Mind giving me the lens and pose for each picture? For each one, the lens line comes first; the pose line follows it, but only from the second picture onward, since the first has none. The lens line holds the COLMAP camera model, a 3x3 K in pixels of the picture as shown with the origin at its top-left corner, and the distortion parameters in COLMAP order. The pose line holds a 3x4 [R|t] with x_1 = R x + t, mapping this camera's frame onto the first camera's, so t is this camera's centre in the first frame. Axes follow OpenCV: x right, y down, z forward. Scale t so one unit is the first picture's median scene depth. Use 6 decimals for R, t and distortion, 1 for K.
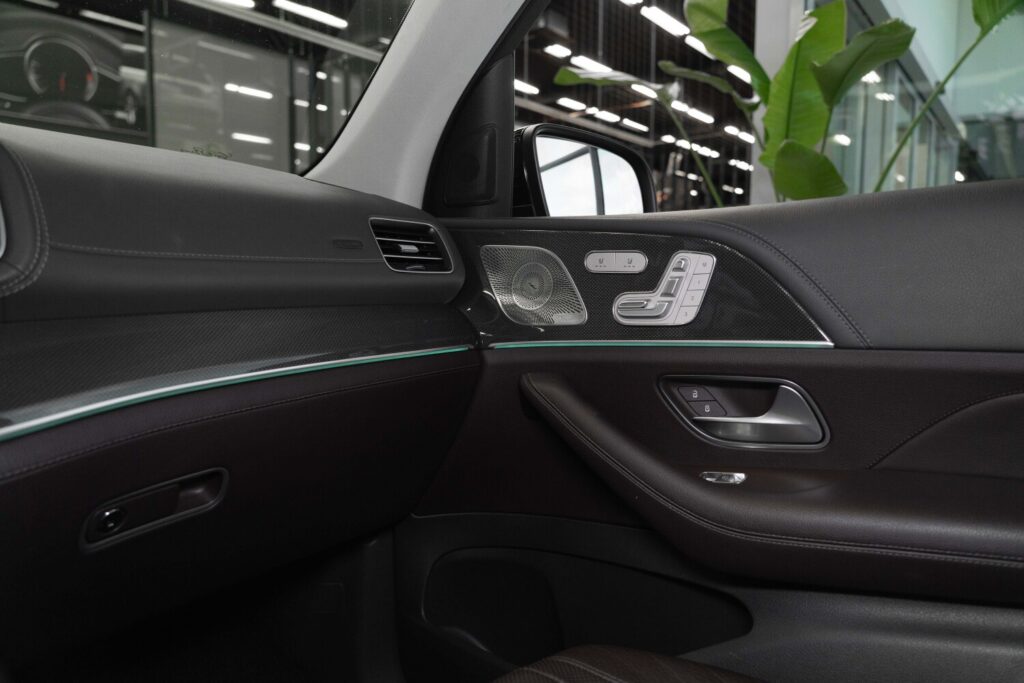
lens RADIAL K [[698.7, 0, 525.5], [0, 698.7, 329.5], [0, 0, 1]] dist [-0.006664, -0.007158]
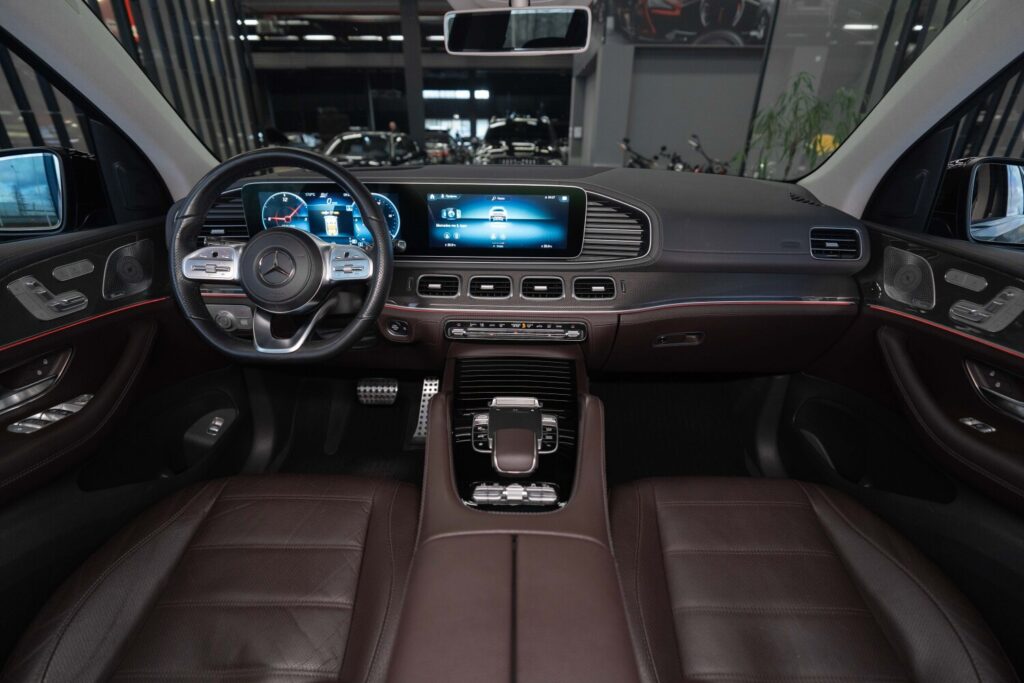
lens RADIAL K [[455.2, 0, 512.3], [0, 455.2, 338.9], [0, 0, 1]] dist [-0.009850, 0.000120]
pose [[0.588582, 0.331833, -0.737196, 0.283289], [-0.079904, 0.931291, 0.355405, -0.223376], [0.804479, -0.150280, 0.574656, -0.395687]]
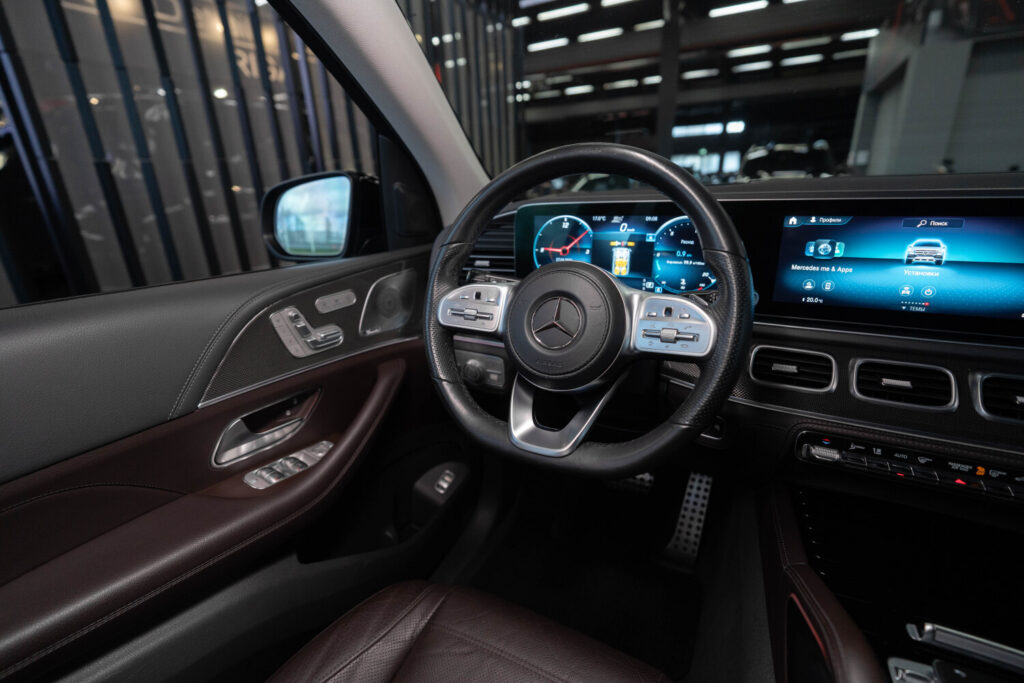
lens RADIAL K [[455.2, 0, 504.4], [0, 455.2, 335.1], [0, 0, 1]] dist [-0.009850, 0.000120]
pose [[0.131253, 0.312632, -0.940762, -0.123098], [-0.044731, 0.949873, 0.309419, -0.165814], [0.990339, 0.001469, 0.138658, -0.382141]]
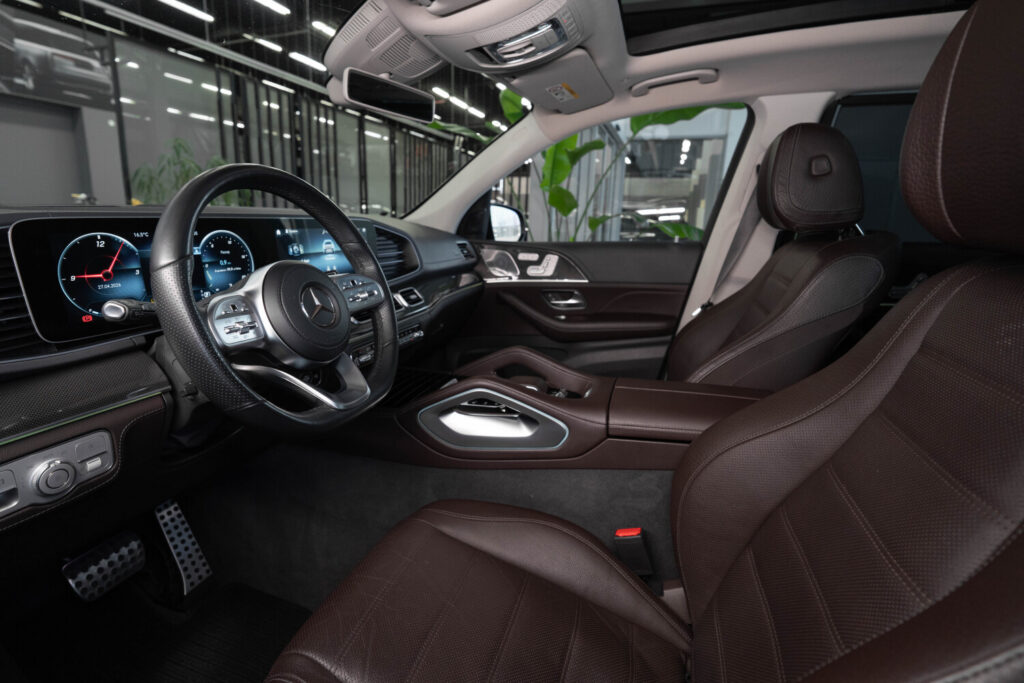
lens RADIAL K [[455.2, 0, 510.8], [0, 455.2, 336.6], [0, 0, 1]] dist [-0.009850, 0.000120]
pose [[0.949483, -0.055854, 0.308808, -0.578052], [0.001854, 0.985015, 0.172457, -0.085270], [-0.313813, -0.163173, 0.935359, -0.978777]]
